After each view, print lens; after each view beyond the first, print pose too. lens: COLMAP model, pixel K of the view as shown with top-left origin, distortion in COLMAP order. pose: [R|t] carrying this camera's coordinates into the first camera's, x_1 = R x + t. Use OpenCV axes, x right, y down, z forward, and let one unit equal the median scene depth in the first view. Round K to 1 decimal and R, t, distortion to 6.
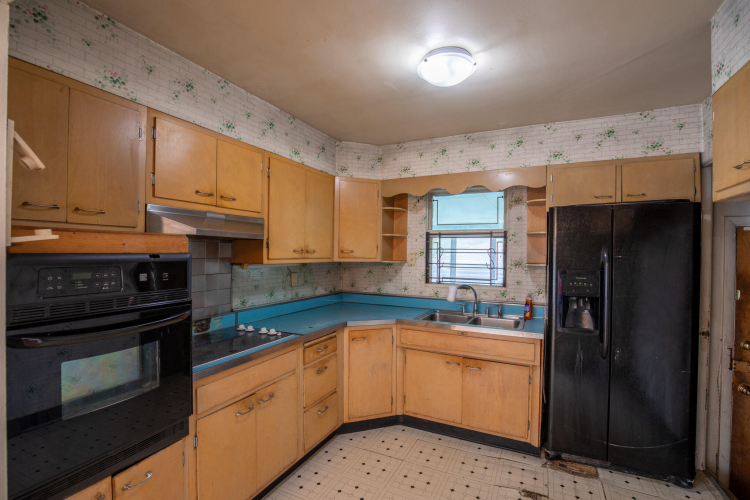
lens RADIAL K [[343.2, 0, 378.4], [0, 343.2, 252.1], [0, 0, 1]] dist [-0.031510, 0.005165]
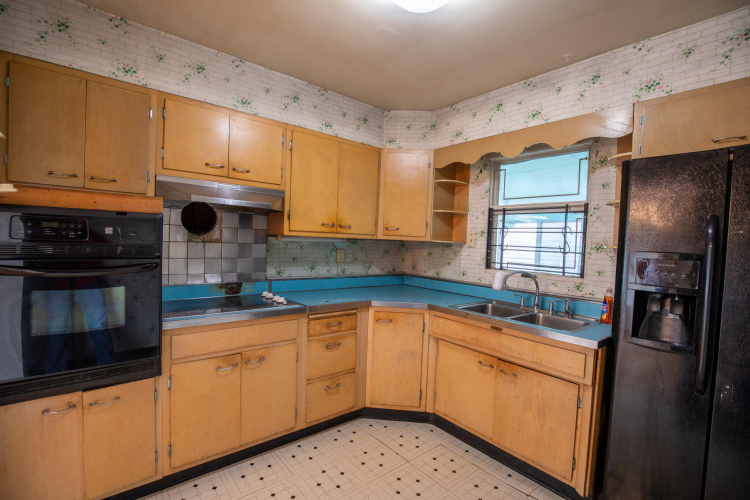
lens RADIAL K [[343.2, 0, 374.2], [0, 343.2, 250.9], [0, 0, 1]] dist [-0.031510, 0.005165]
pose [[0.908917, 0.038503, -0.415196, 0.327342], [-0.029599, 0.999173, 0.027862, 0.043812], [0.415926, -0.013035, 0.909305, 0.164066]]
